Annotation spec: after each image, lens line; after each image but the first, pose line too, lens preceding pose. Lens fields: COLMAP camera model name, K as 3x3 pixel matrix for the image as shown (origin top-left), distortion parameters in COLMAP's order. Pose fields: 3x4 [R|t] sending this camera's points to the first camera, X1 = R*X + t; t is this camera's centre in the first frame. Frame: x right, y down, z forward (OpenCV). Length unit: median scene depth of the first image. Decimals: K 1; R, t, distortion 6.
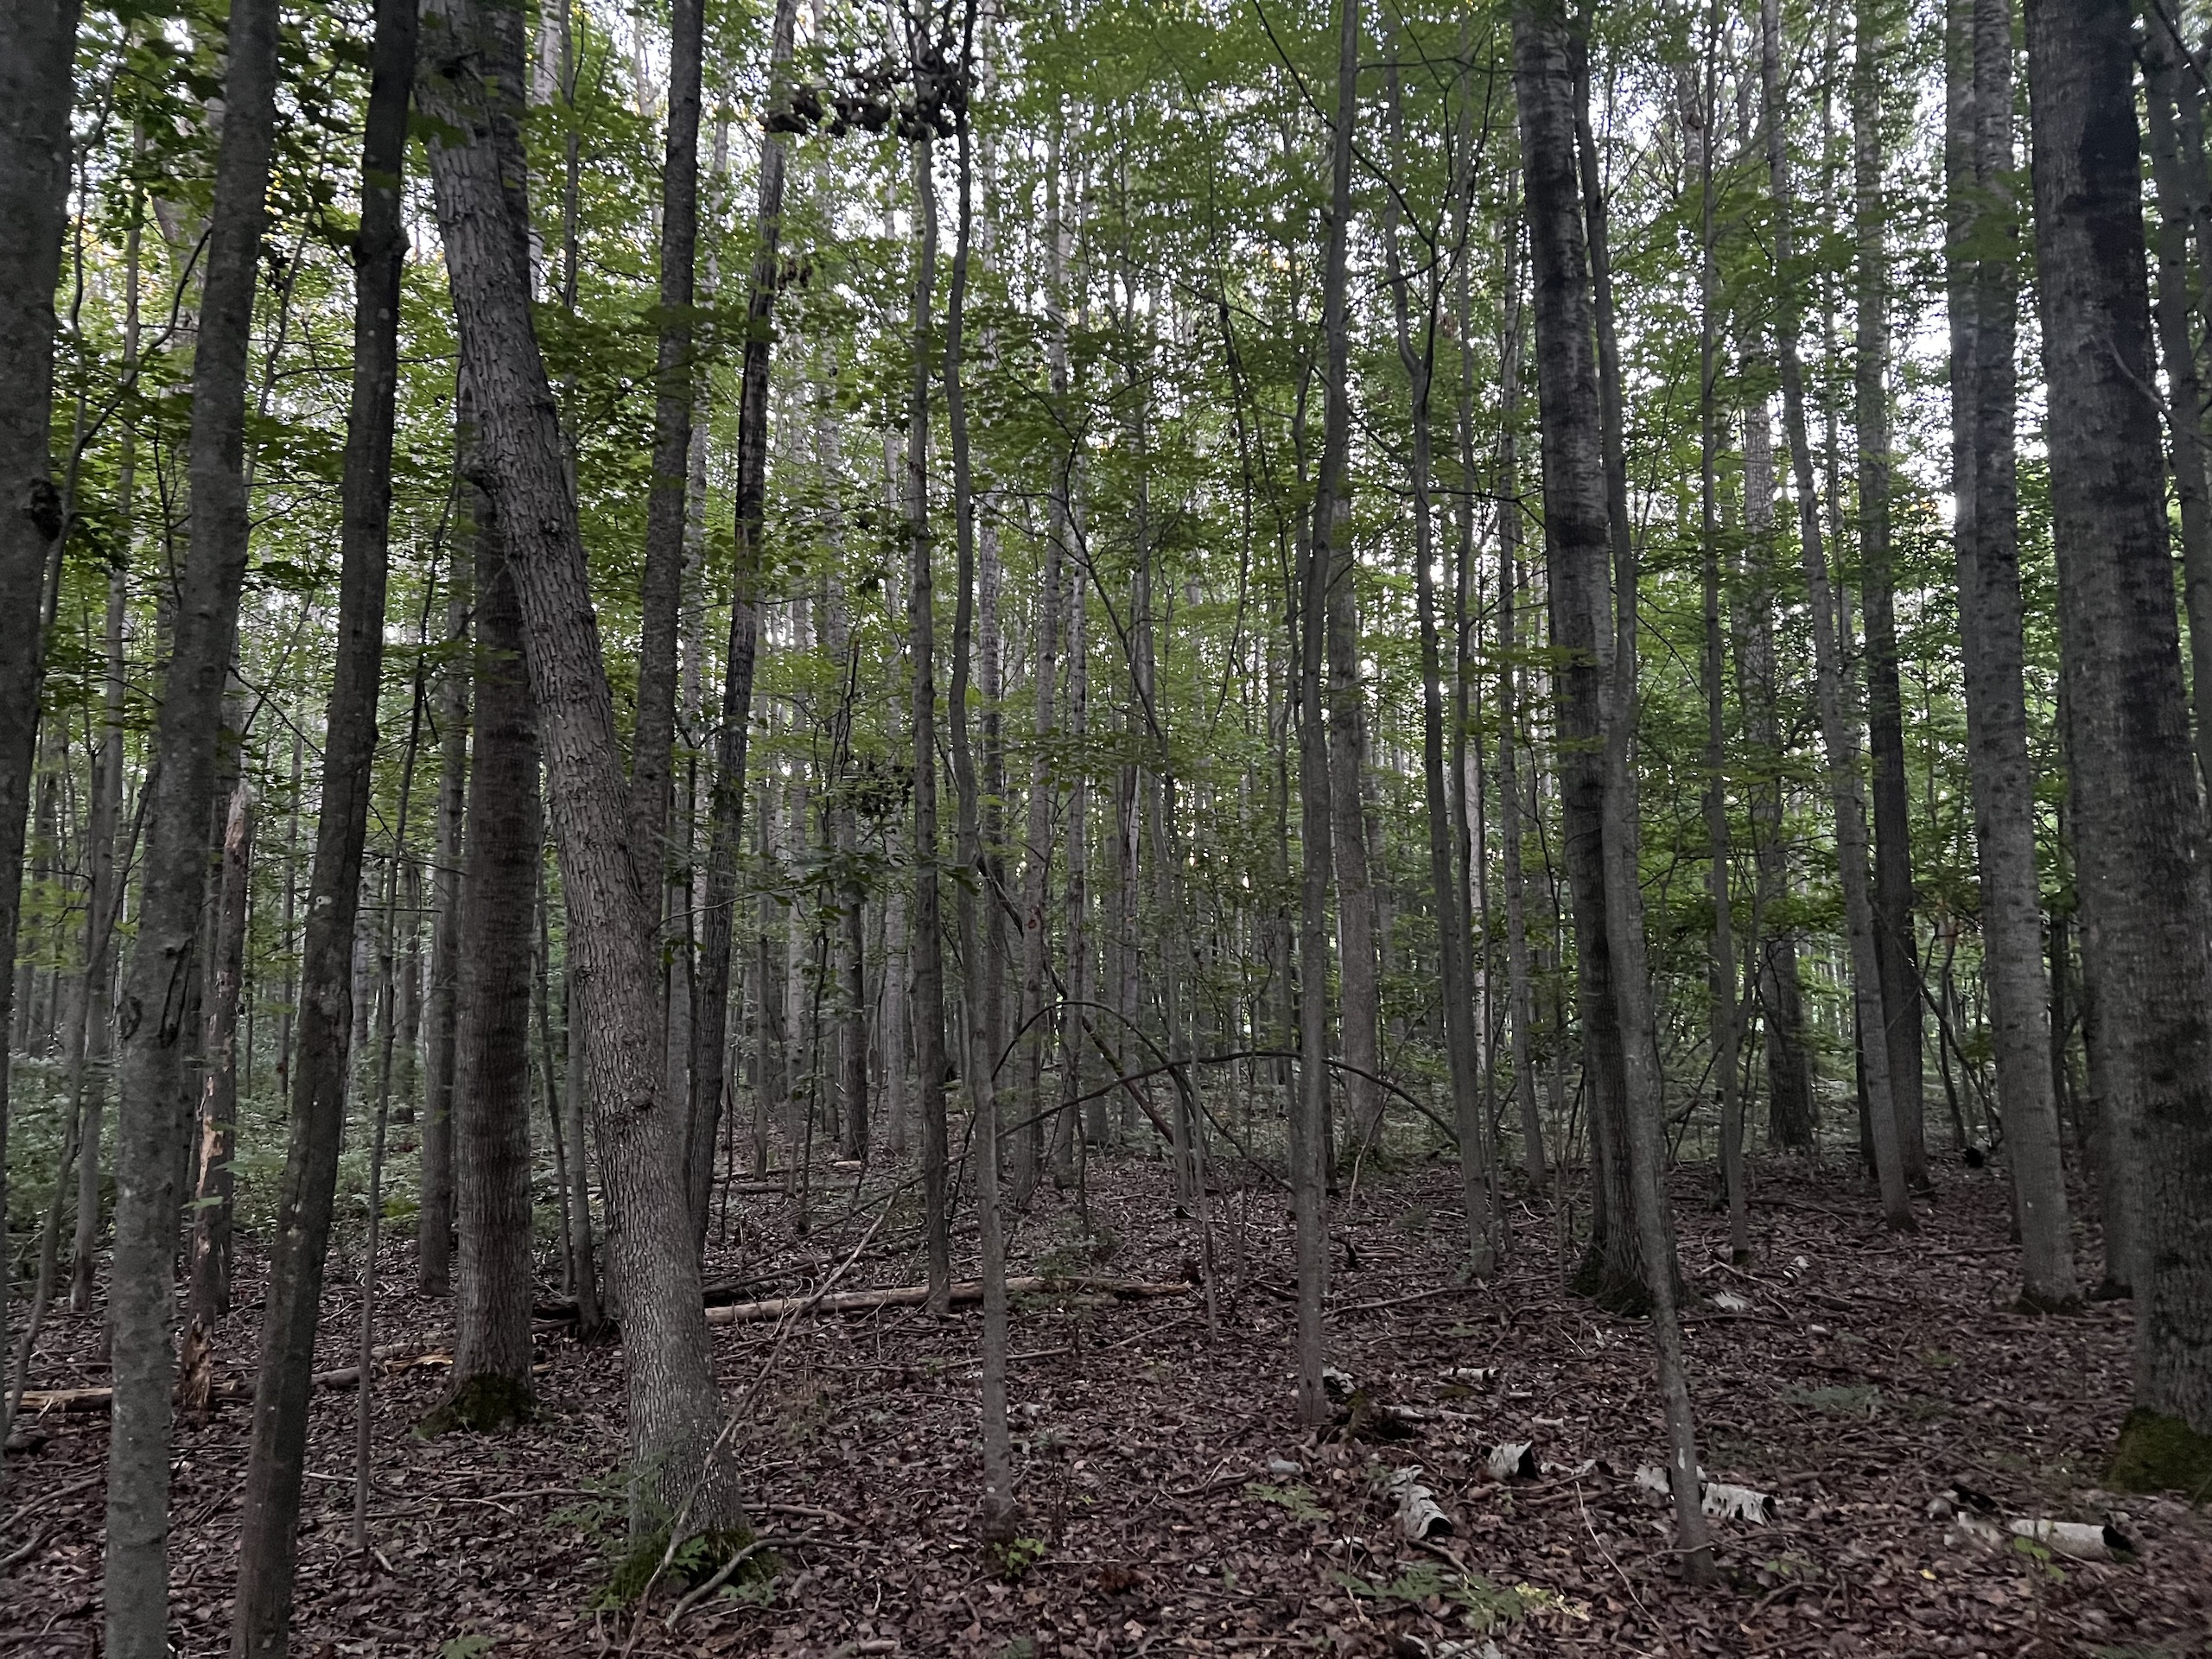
lens RADIAL K [[1675.0, 0, 1097.8], [0, 1675.0, 827.0], [0, 0, 1]] dist [0.086036, -0.100491]
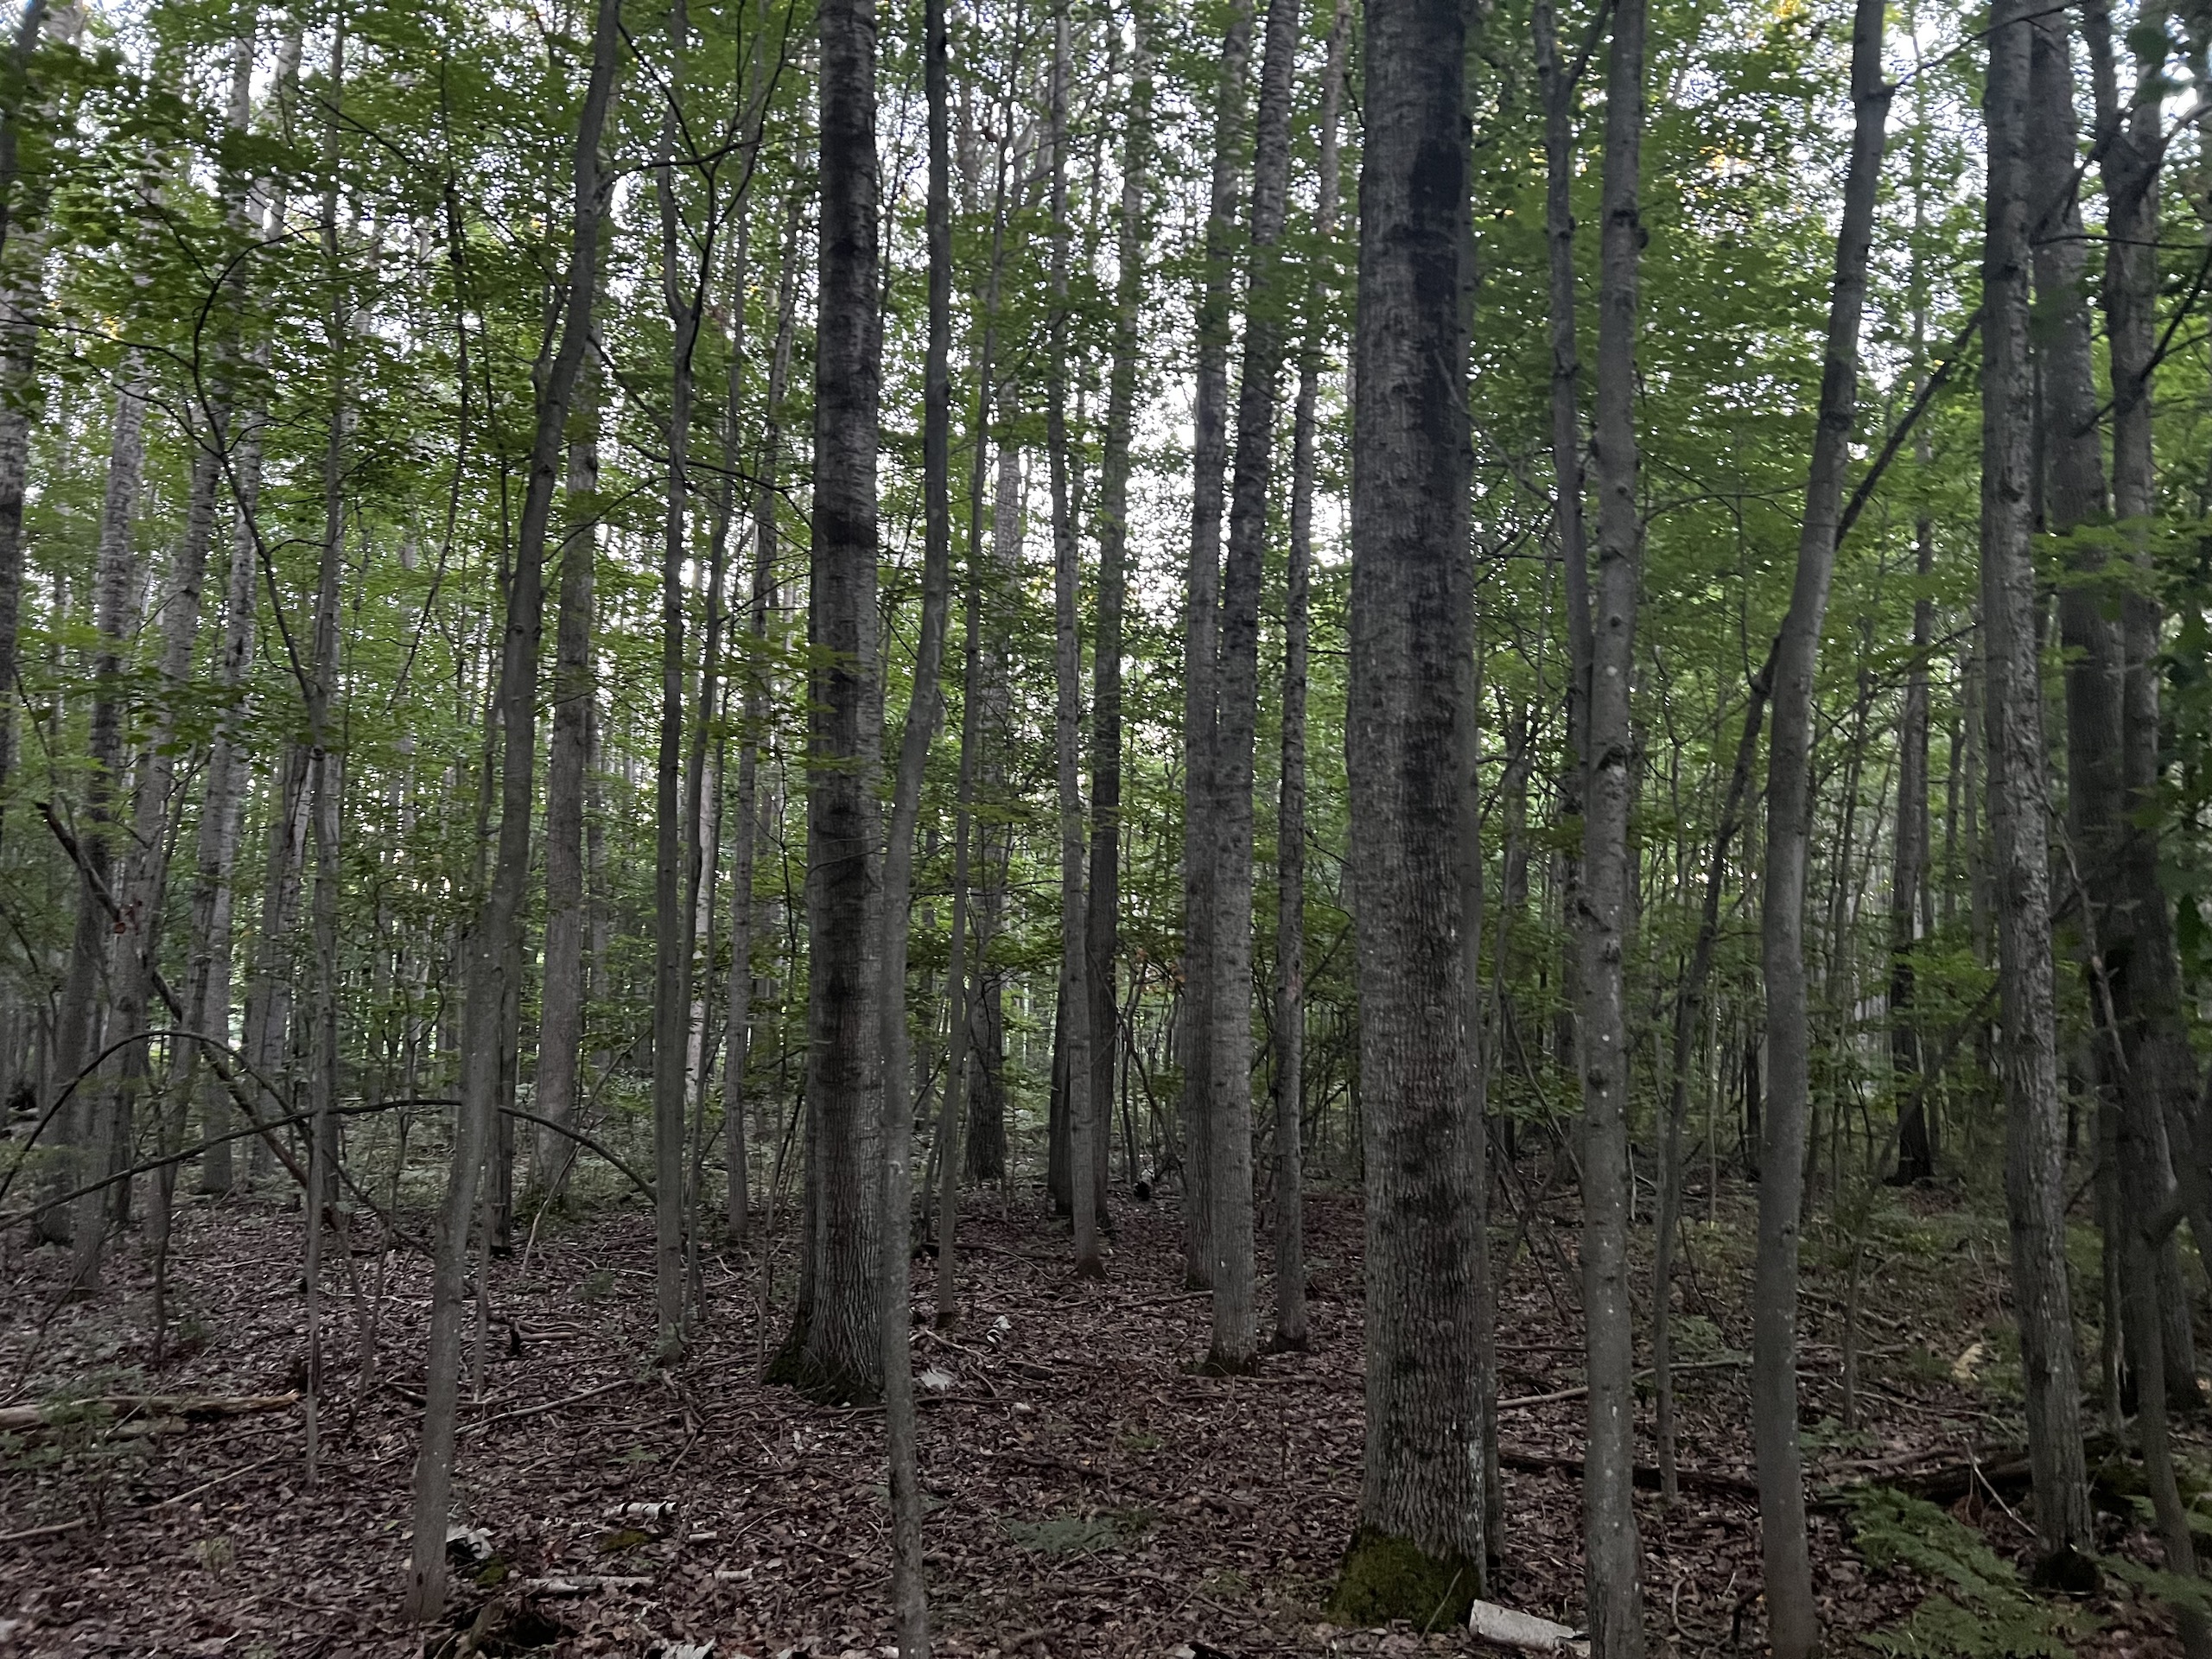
lens RADIAL K [[1675.0, 0, 1097.8], [0, 1675.0, 827.0], [0, 0, 1]] dist [0.086036, -0.100491]
pose [[0.896814, 0.084565, 0.434249, 0.022814], [-0.079396, 0.996390, -0.030067, 0.000195], [-0.435224, -0.007513, 0.900291, 0.119128]]
